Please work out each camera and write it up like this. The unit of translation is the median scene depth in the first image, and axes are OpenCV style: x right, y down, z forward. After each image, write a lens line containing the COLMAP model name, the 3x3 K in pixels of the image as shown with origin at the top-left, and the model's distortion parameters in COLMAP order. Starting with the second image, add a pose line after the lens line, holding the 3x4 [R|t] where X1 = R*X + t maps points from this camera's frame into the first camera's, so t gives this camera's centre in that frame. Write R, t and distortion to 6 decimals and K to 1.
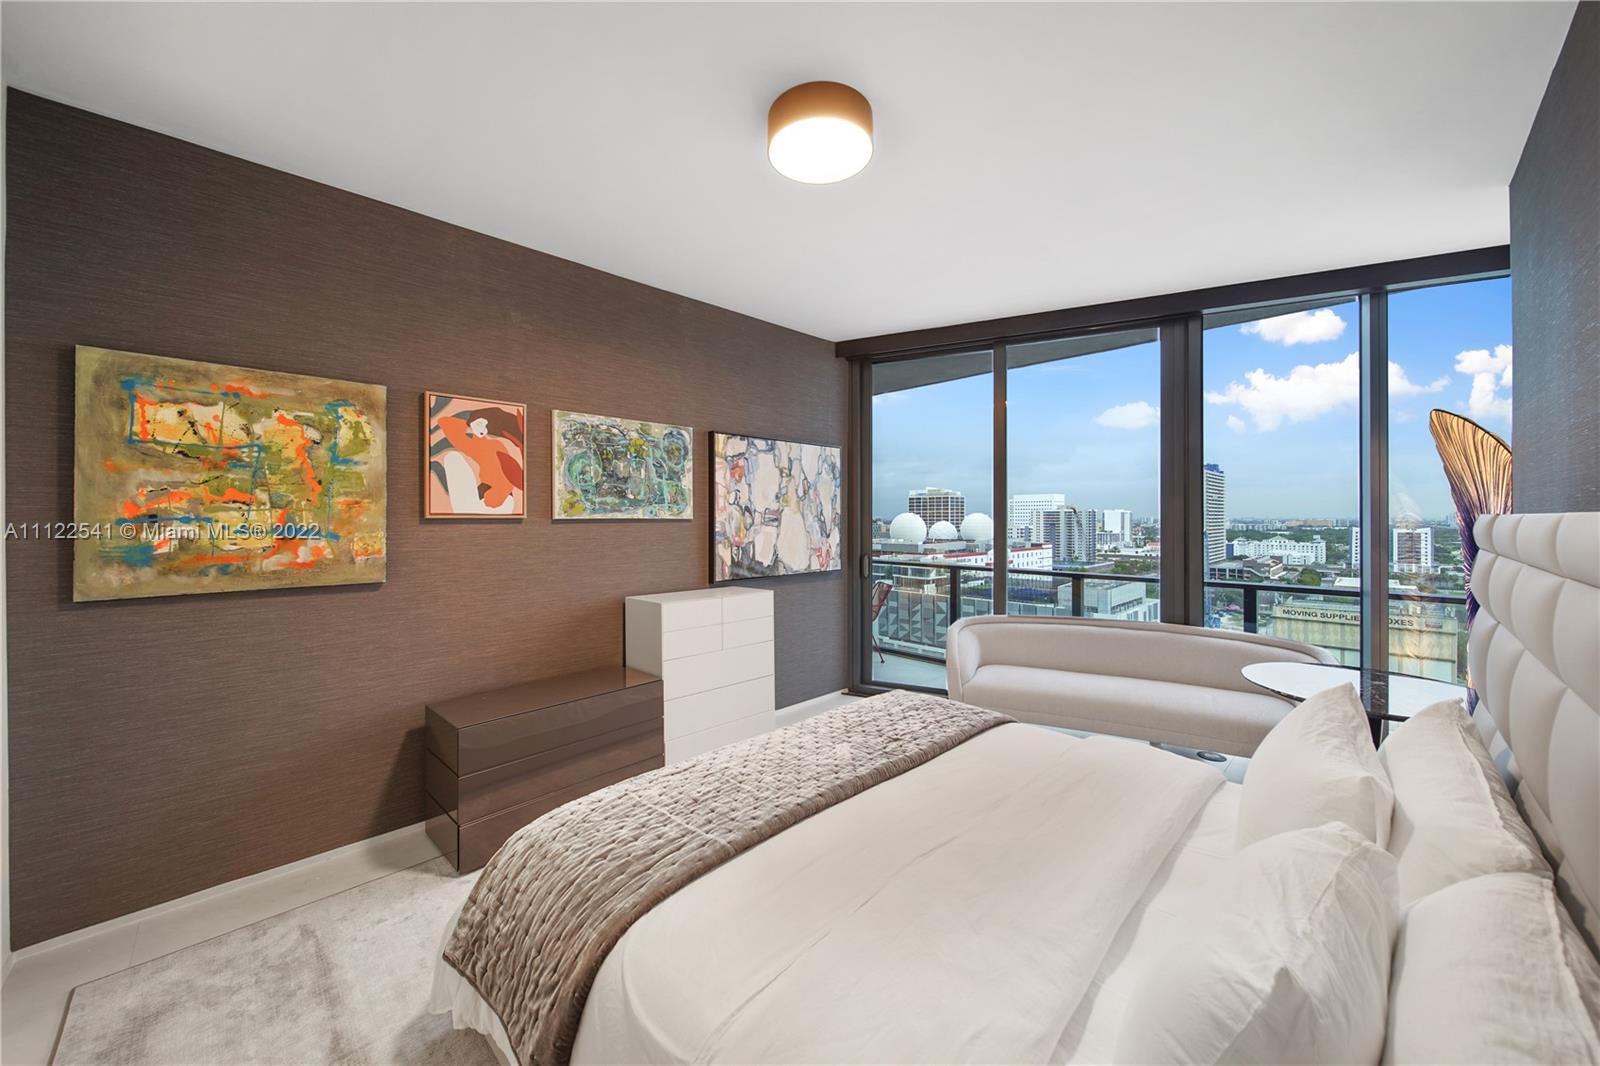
lens RADIAL K [[579.2, 0, 809.3], [0, 579.2, 514.9], [0, 0, 1]] dist [-0.000327, -0.000046]
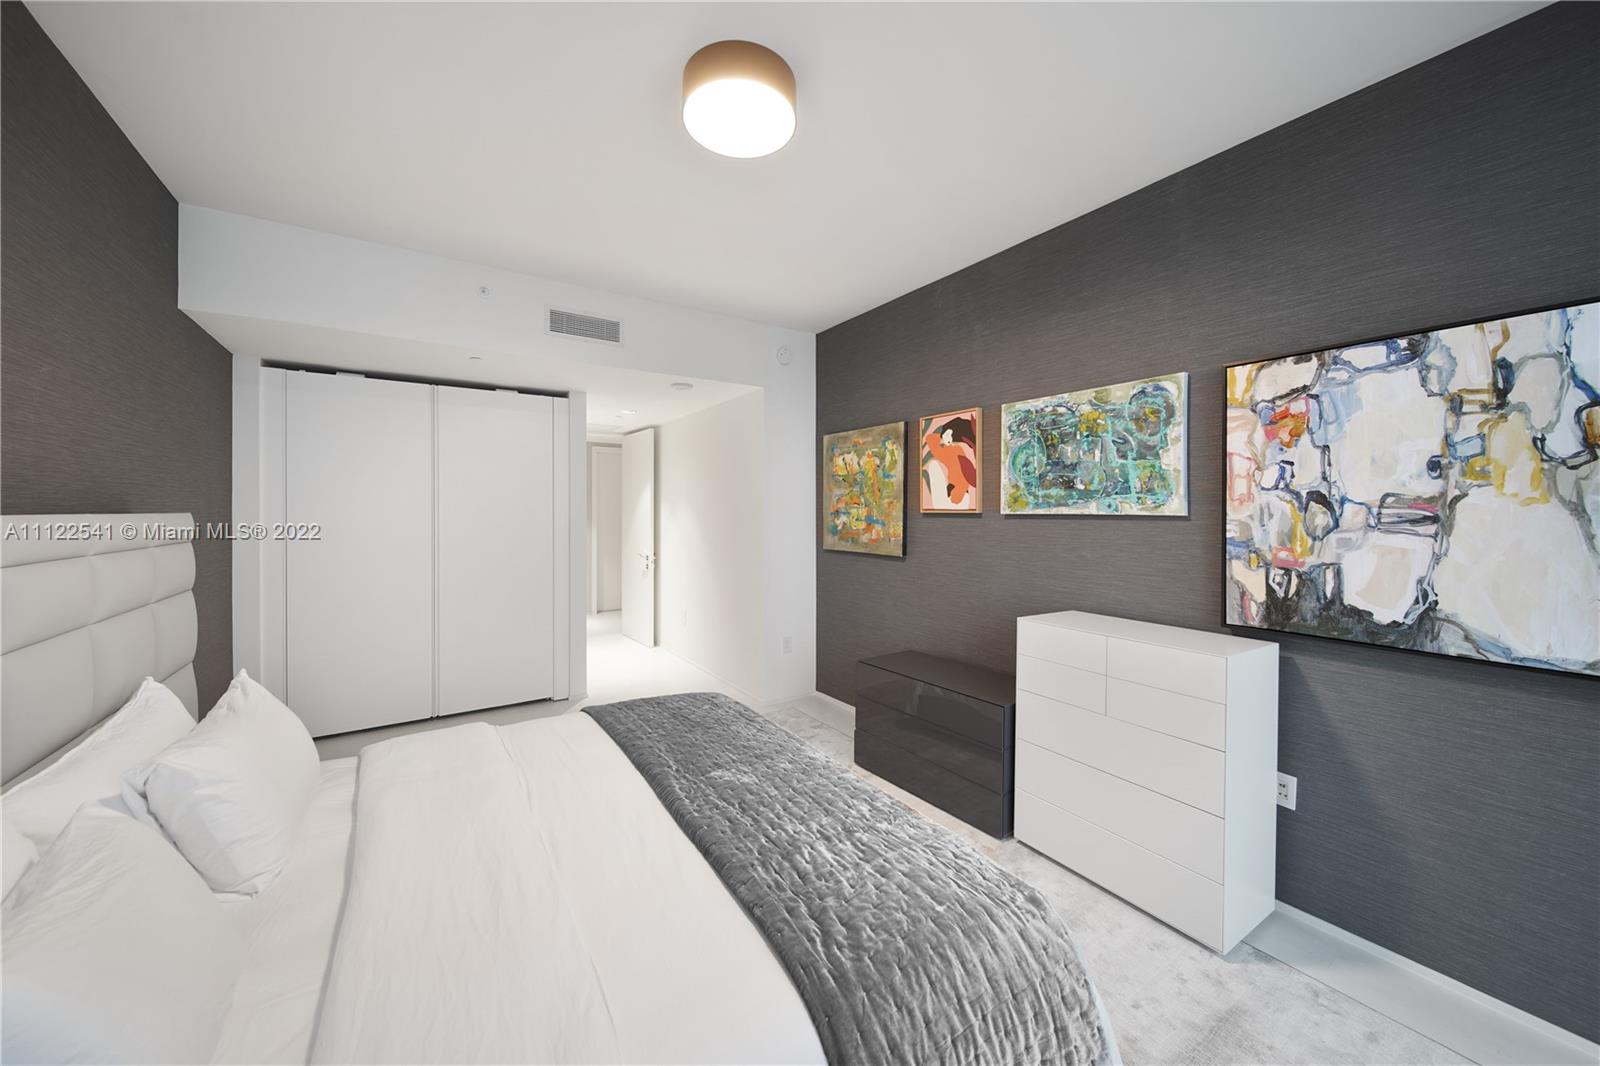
lens RADIAL K [[570.5, 0, 799.0], [0, 570.5, 509.6], [0, 0, 1]] dist [-0.002295, -0.000508]
pose [[-0.201551, -0.001006, -0.979477, 0.565998], [0.004161, 0.999990, -0.001884, -0.000292], [0.979469, -0.004456, -0.201545, 0.813729]]
